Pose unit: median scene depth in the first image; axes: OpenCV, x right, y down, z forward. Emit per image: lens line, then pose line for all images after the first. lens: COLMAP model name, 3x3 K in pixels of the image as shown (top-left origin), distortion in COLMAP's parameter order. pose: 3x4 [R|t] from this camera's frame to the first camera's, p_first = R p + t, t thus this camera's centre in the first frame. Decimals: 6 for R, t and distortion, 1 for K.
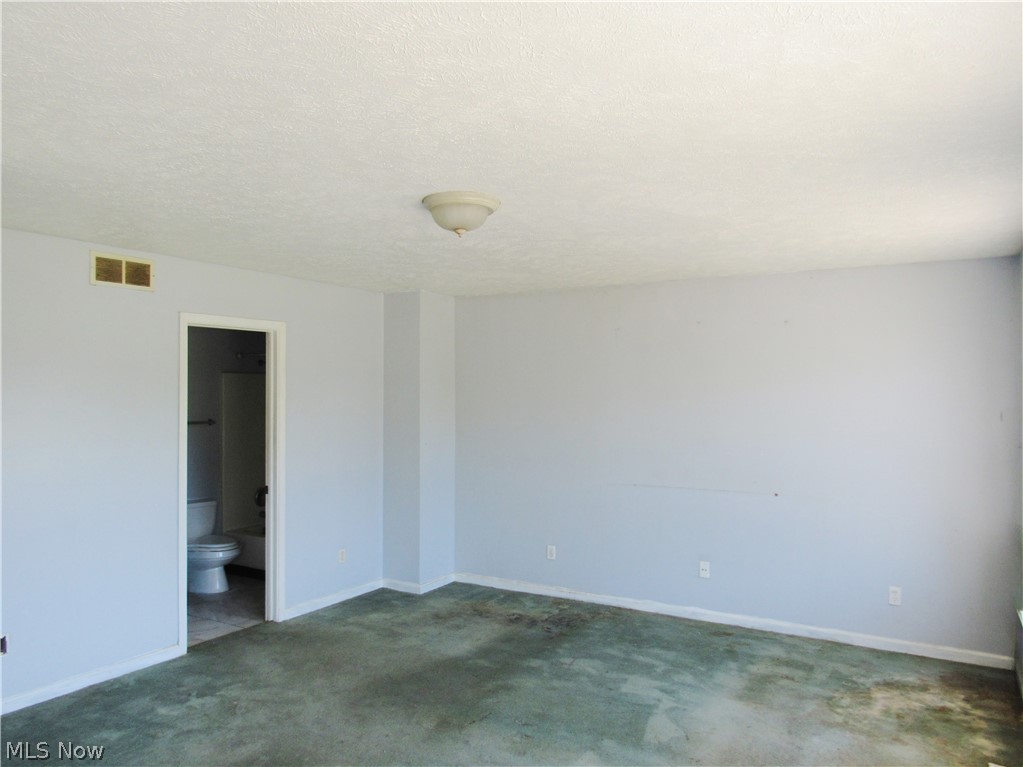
lens RADIAL K [[734.1, 0, 510.9], [0, 734.1, 388.8], [0, 0, 1]] dist [-0.017739, -0.006589]
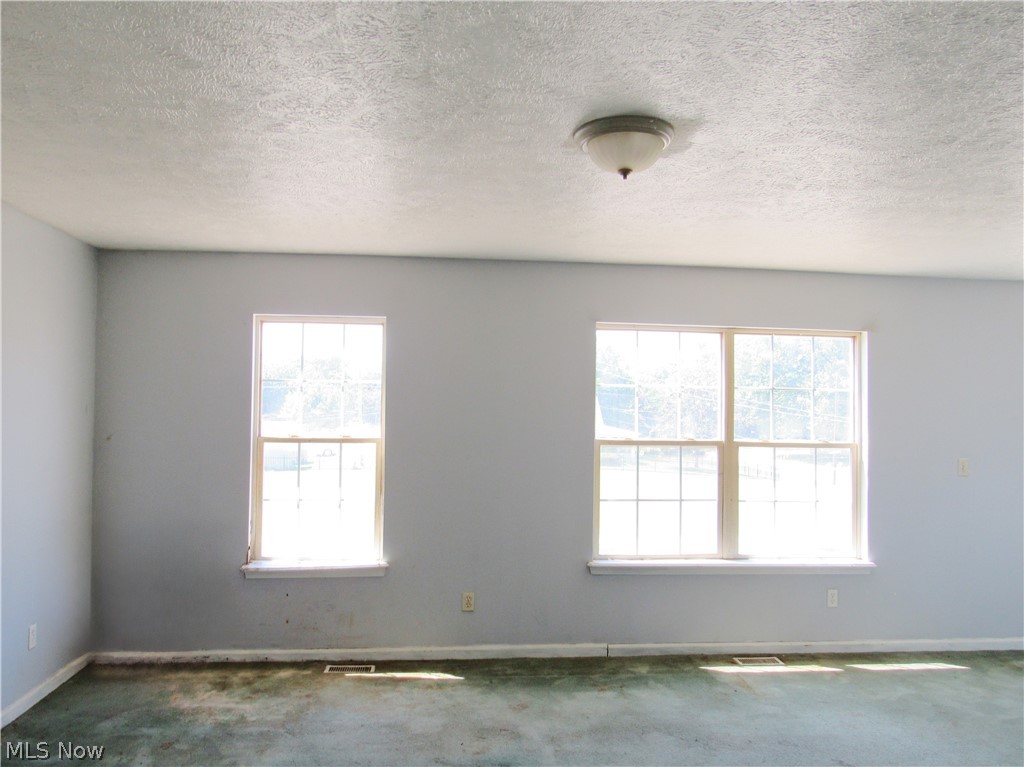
lens RADIAL K [[734.8, 0, 504.4], [0, 734.8, 382.5], [0, 0, 1]] dist [-0.017739, -0.006589]
pose [[-0.579043, 0.018213, 0.815094, -0.403365], [-0.021562, 0.999059, -0.037641, 0.027775], [-0.815012, -0.039371, -0.578105, 1.014489]]
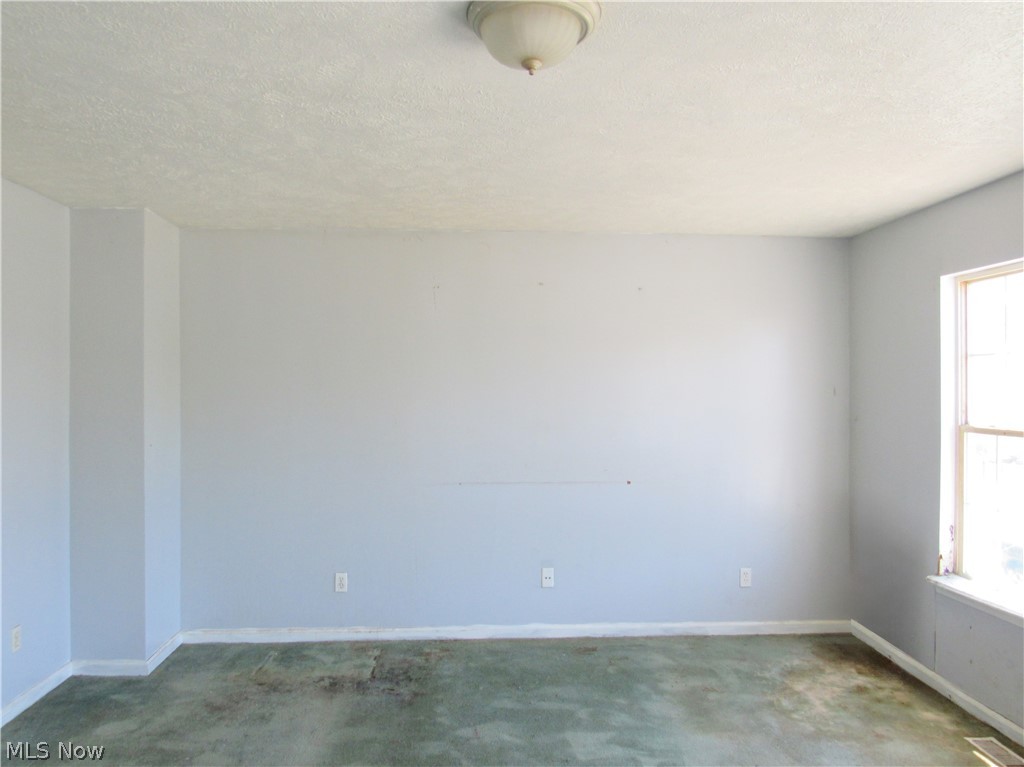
lens RADIAL K [[734.8, 0, 509.8], [0, 734.8, 392.8], [0, 0, 1]] dist [-0.017739, -0.006589]
pose [[0.836304, -0.007129, 0.548220, -0.259057], [0.001127, 0.999936, 0.011283, 0.026393], [-0.548265, -0.008819, 0.836258, 0.348747]]
